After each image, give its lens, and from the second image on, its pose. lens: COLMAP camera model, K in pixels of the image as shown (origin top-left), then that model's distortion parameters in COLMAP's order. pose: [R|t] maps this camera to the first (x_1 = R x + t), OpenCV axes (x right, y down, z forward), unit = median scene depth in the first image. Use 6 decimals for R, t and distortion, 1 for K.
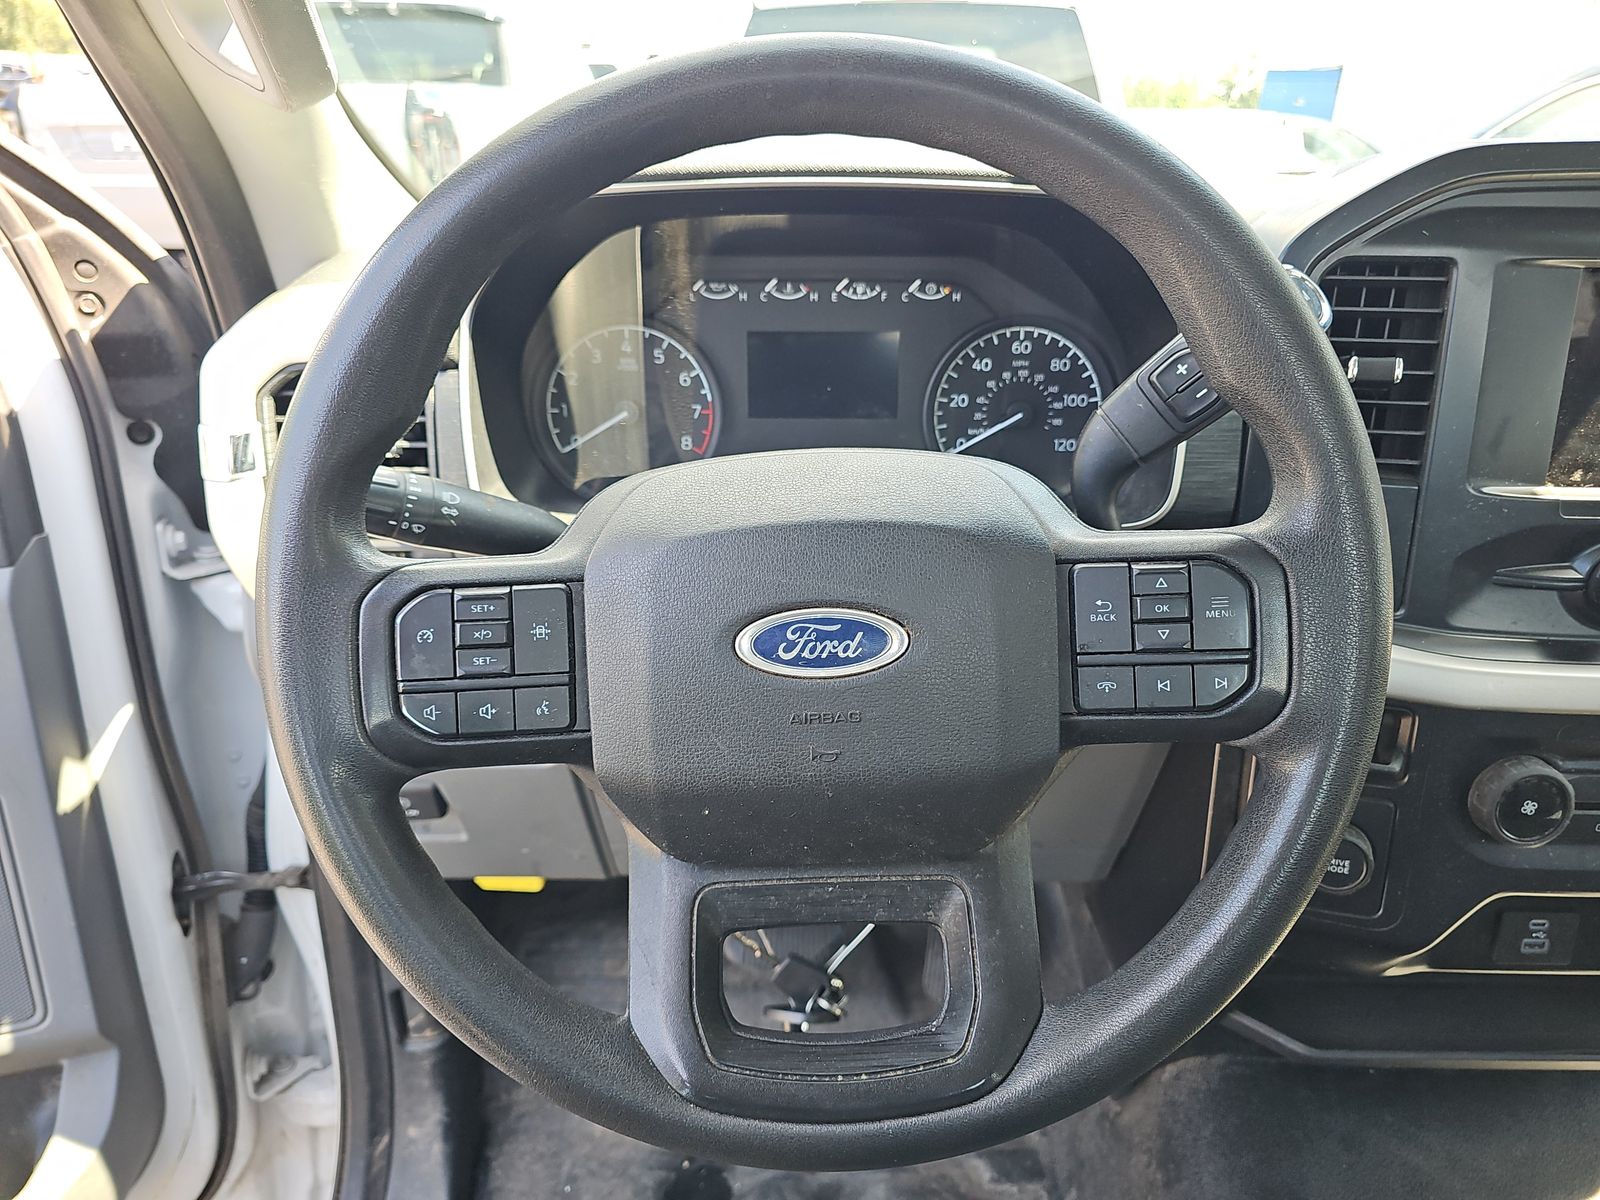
lens RADIAL K [[1059.0, 0, 795.4], [0, 1059.0, 540.1], [0, 0, 1]] dist [0.032259, -0.051554]
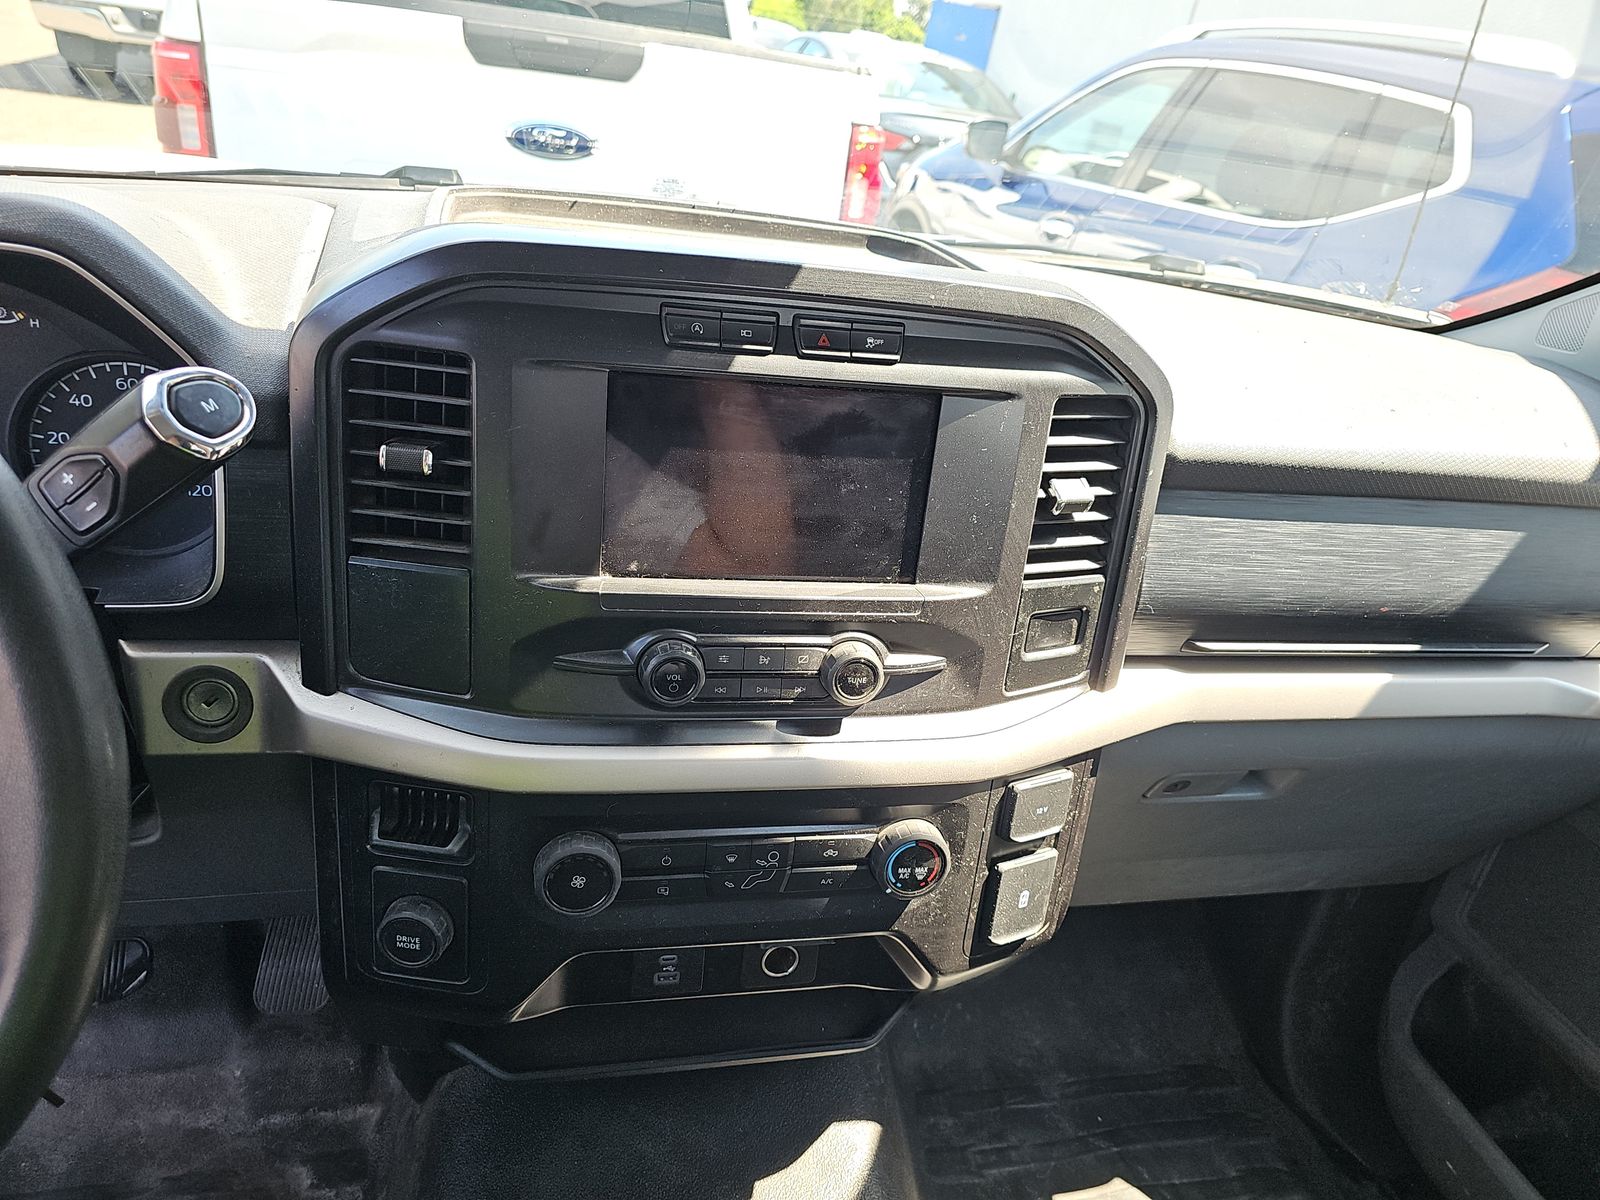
lens RADIAL K [[1059.0, 0, 795.4], [0, 1059.0, 540.1], [0, 0, 1]] dist [0.032259, -0.051554]
pose [[0.956614, 0.016275, 0.290903, 0.586120], [-0.041887, 0.995749, 0.082032, -0.176933], [-0.288332, -0.090658, 0.953229, -0.027066]]
